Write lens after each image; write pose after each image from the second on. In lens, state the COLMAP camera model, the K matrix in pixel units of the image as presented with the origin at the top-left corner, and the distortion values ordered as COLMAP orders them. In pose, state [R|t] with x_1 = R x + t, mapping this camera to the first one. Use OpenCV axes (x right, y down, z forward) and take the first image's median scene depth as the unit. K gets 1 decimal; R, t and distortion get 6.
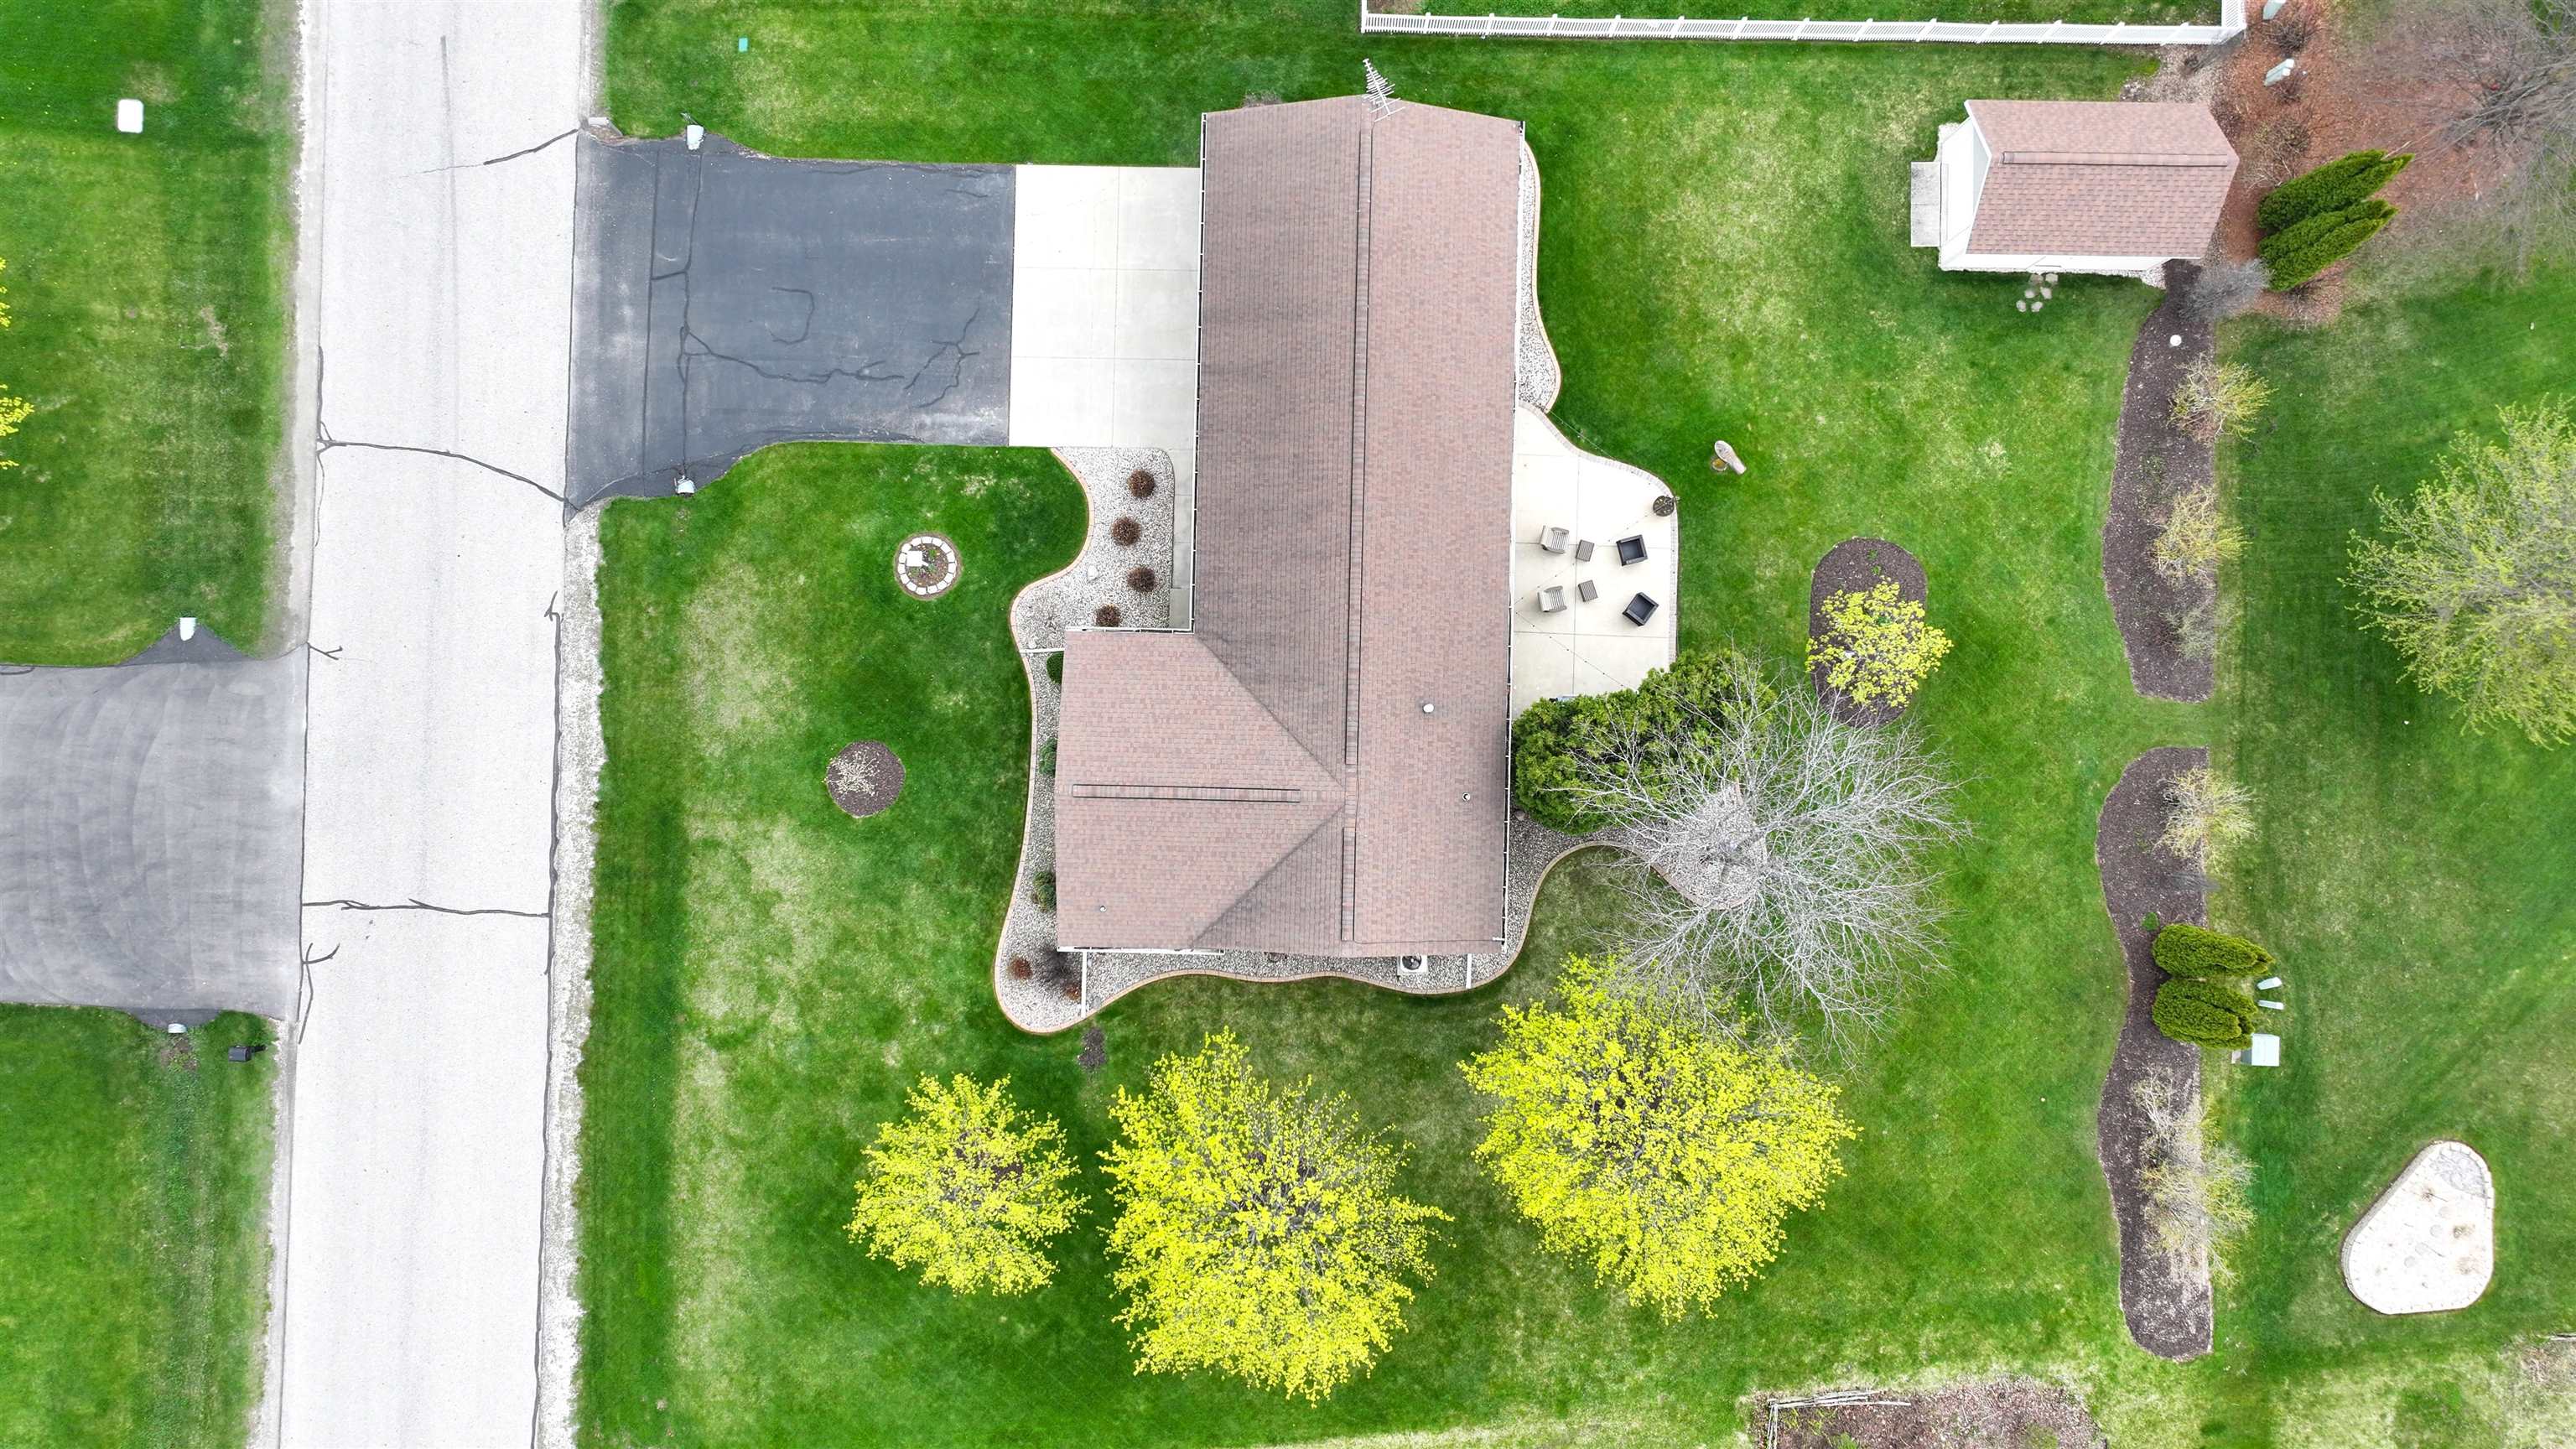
lens RADIAL K [[1809.5, 0, 1286.9], [0, 1809.5, 716.6], [0, 0, 1]] dist [0.001596, 0.015289]
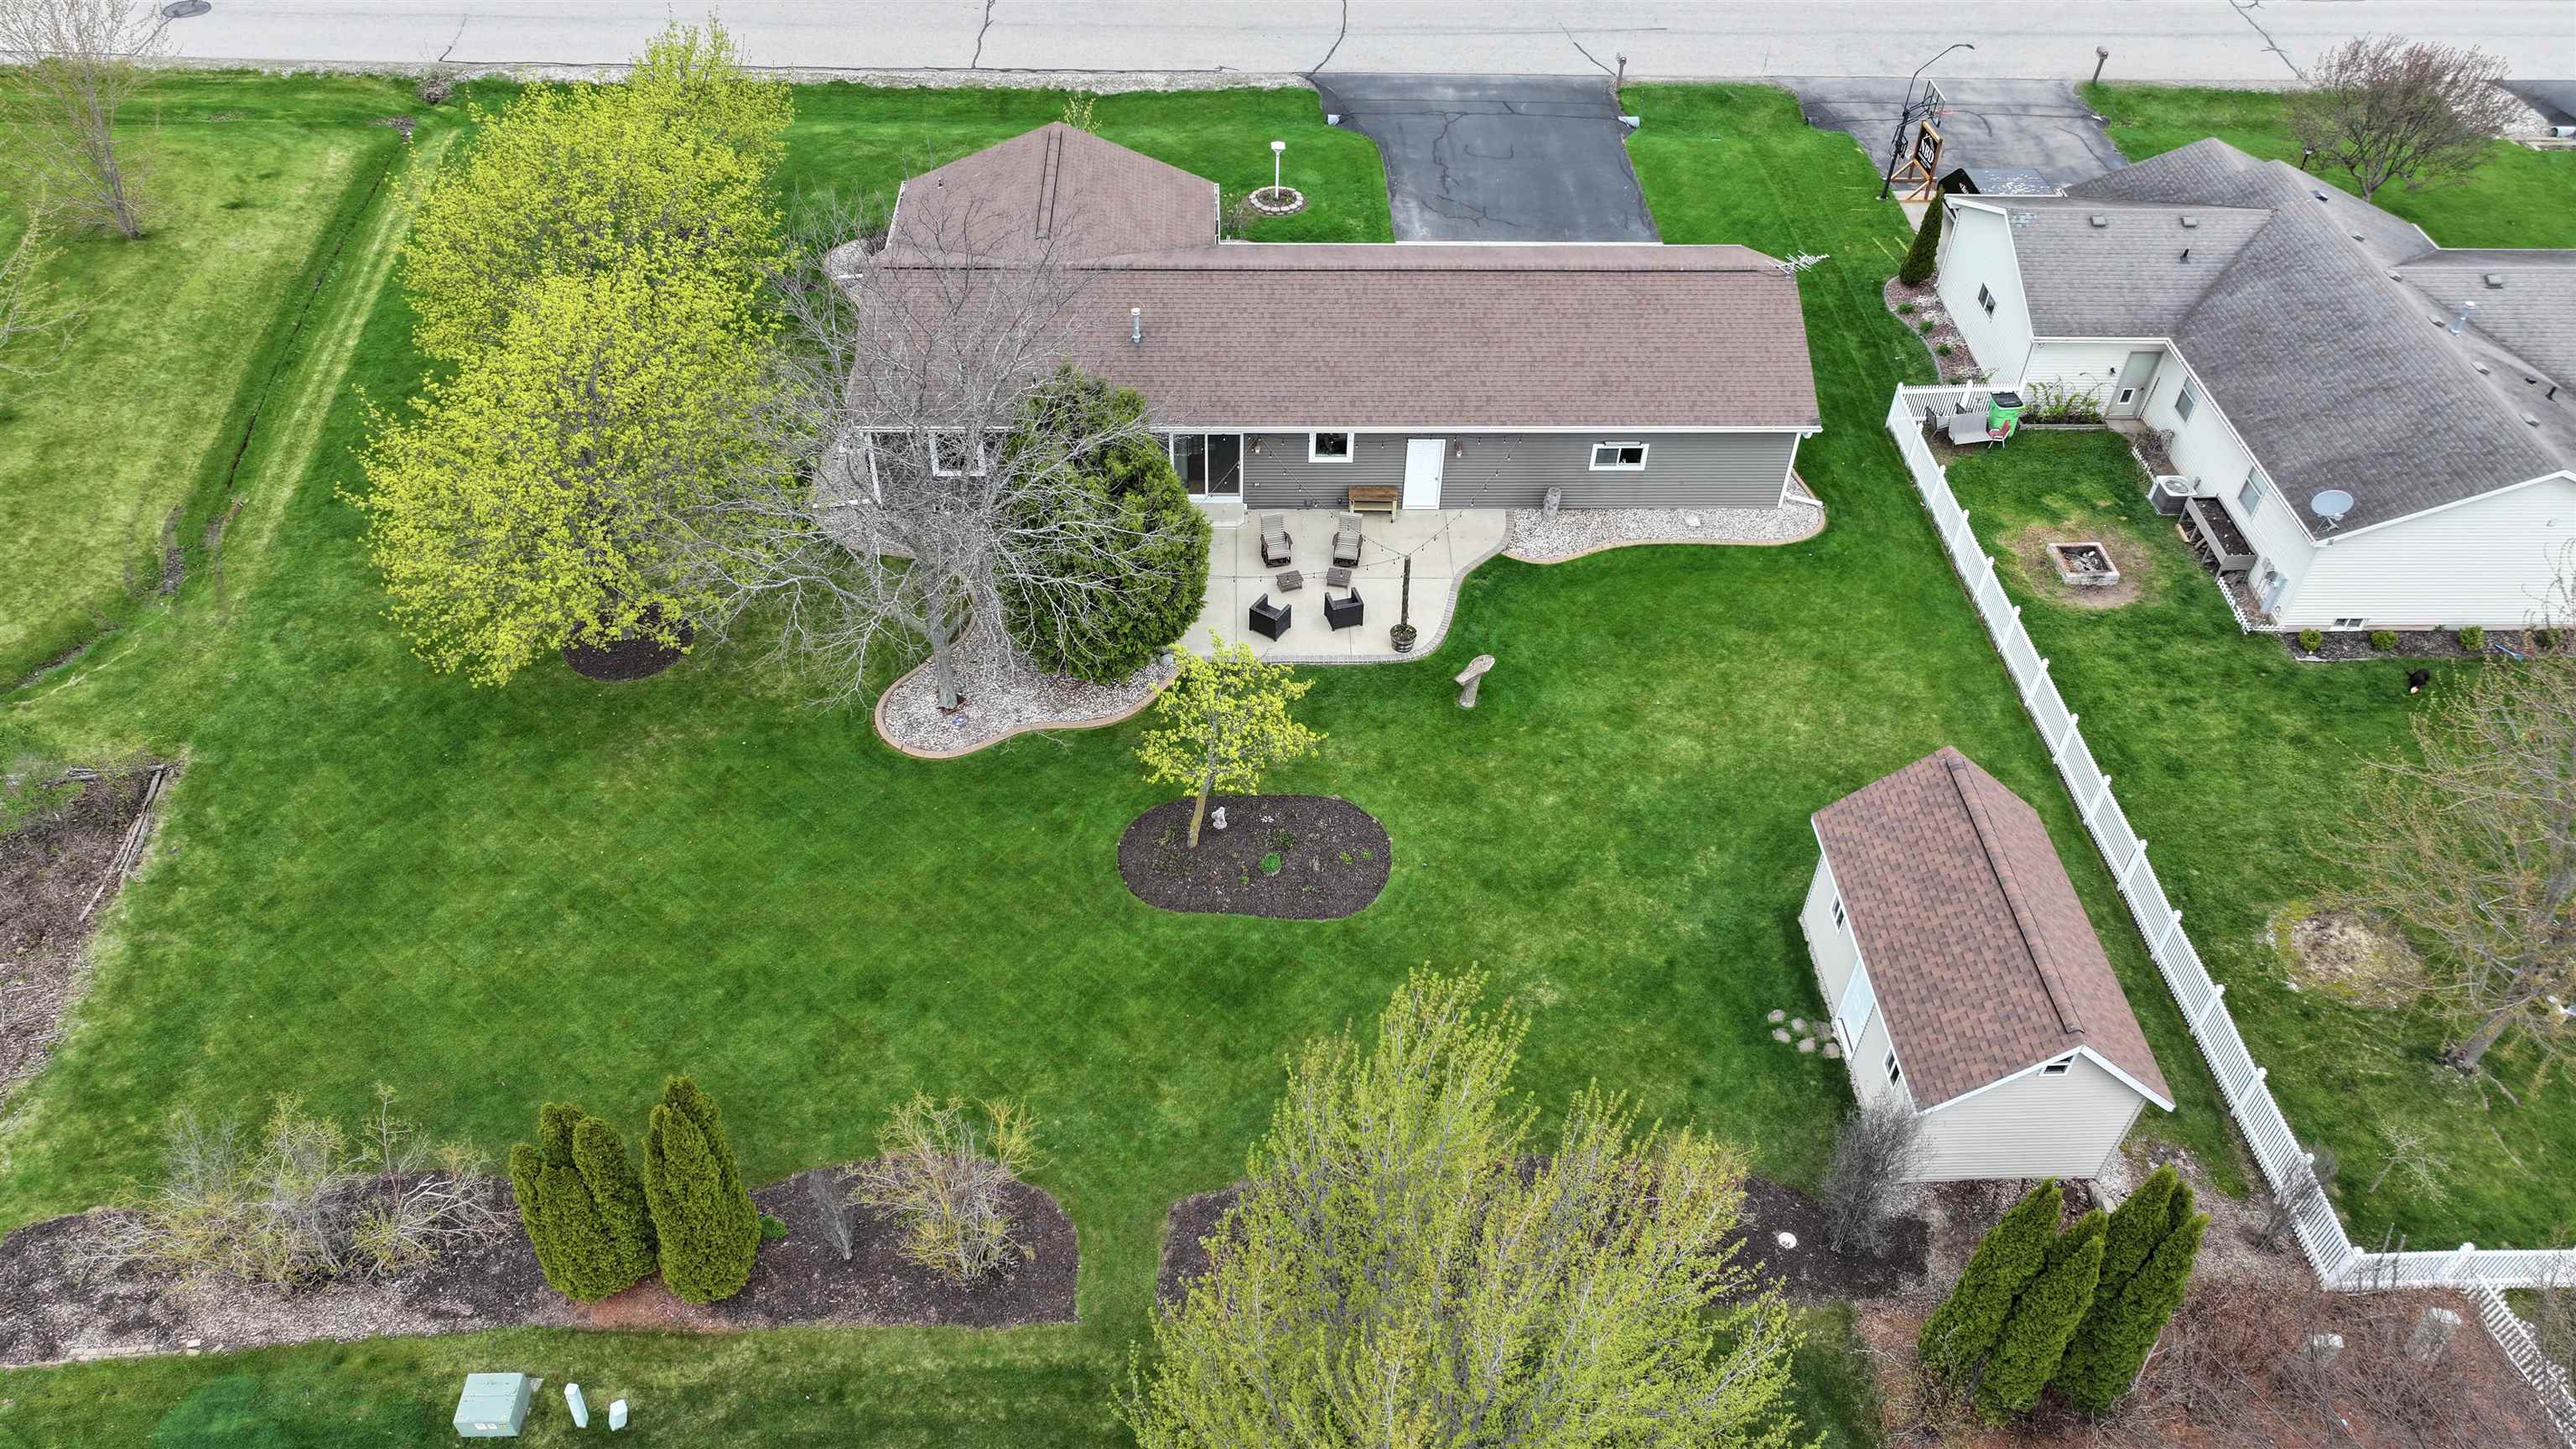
lens RADIAL K [[1809.5, 0, 1286.9], [0, 1809.5, 716.6], [0, 0, 1]] dist [0.001596, 0.015289]
pose [[0.059074, 0.677255, -0.733373, 0.793902], [-0.998202, 0.032615, -0.050287, -0.025486], [-0.010139, 0.735025, 0.677964, 0.491640]]
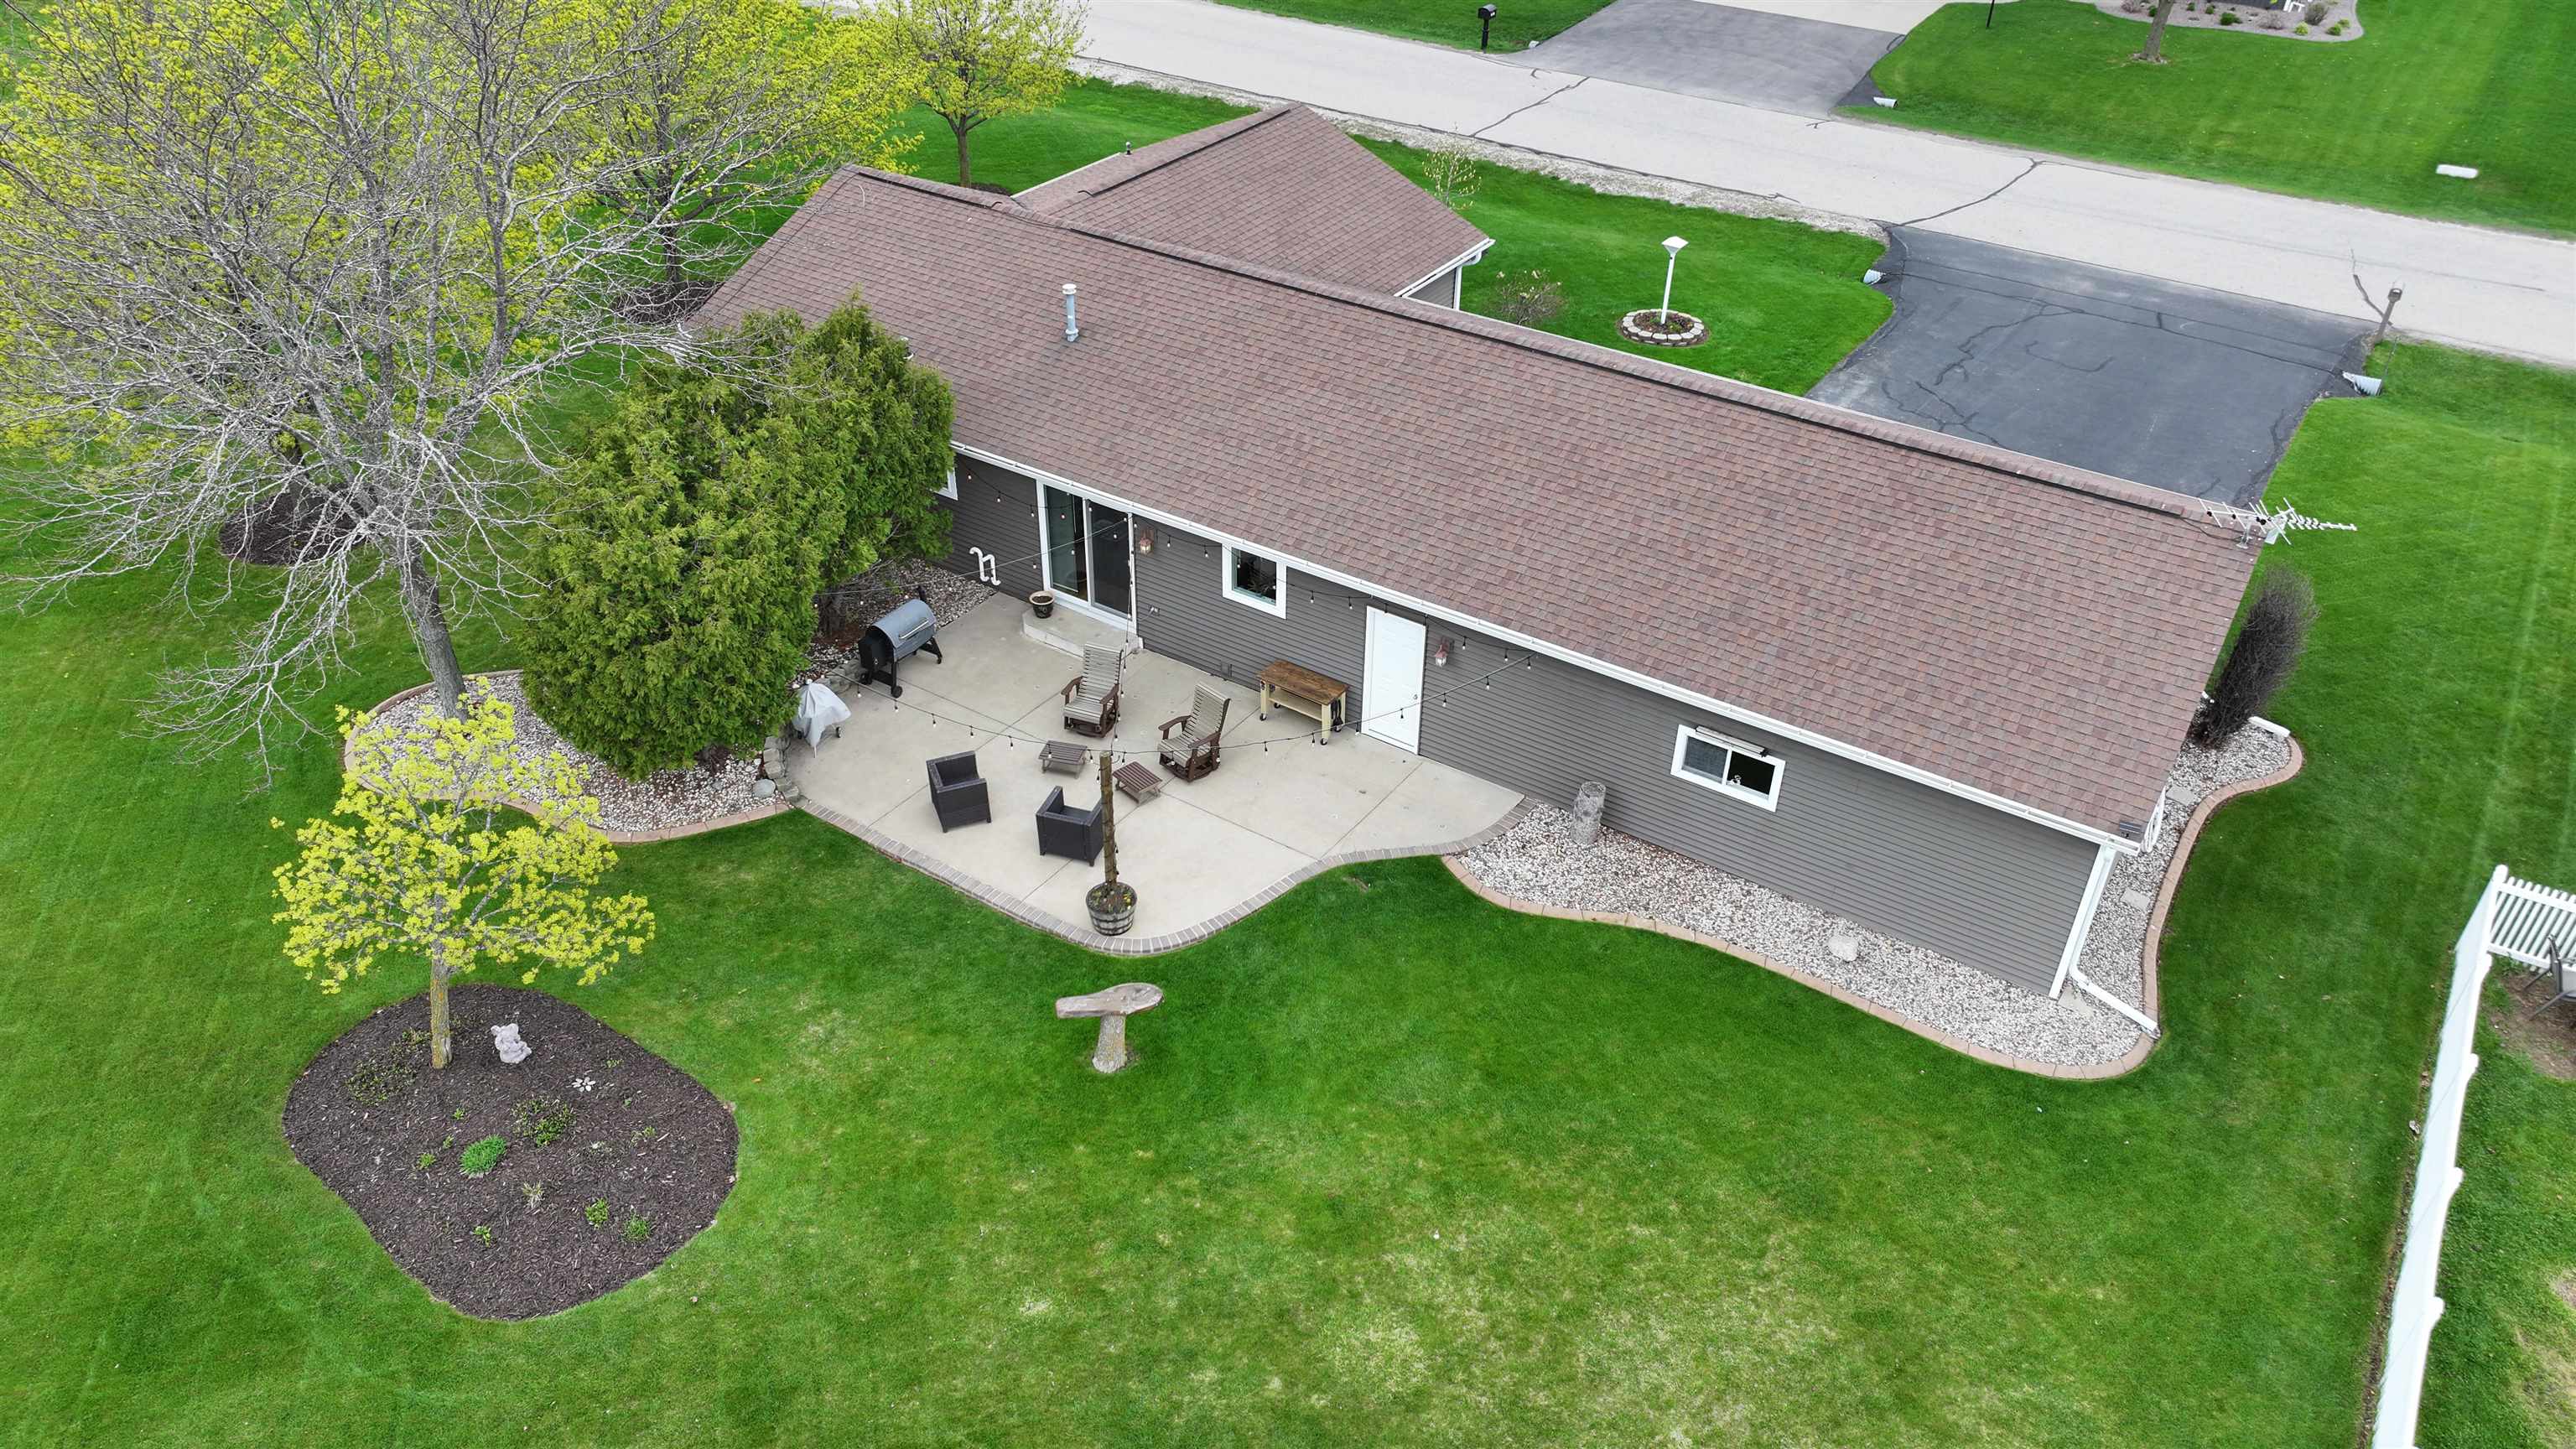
lens RADIAL K [[1809.5, 0, 1286.9], [0, 1809.5, 716.6], [0, 0, 1]] dist [0.001596, 0.015289]
pose [[-0.533384, 0.467986, -0.704621, 0.455855], [-0.845847, -0.301732, 0.439888, -0.318047], [-0.006745, 0.830630, 0.556783, 0.724151]]
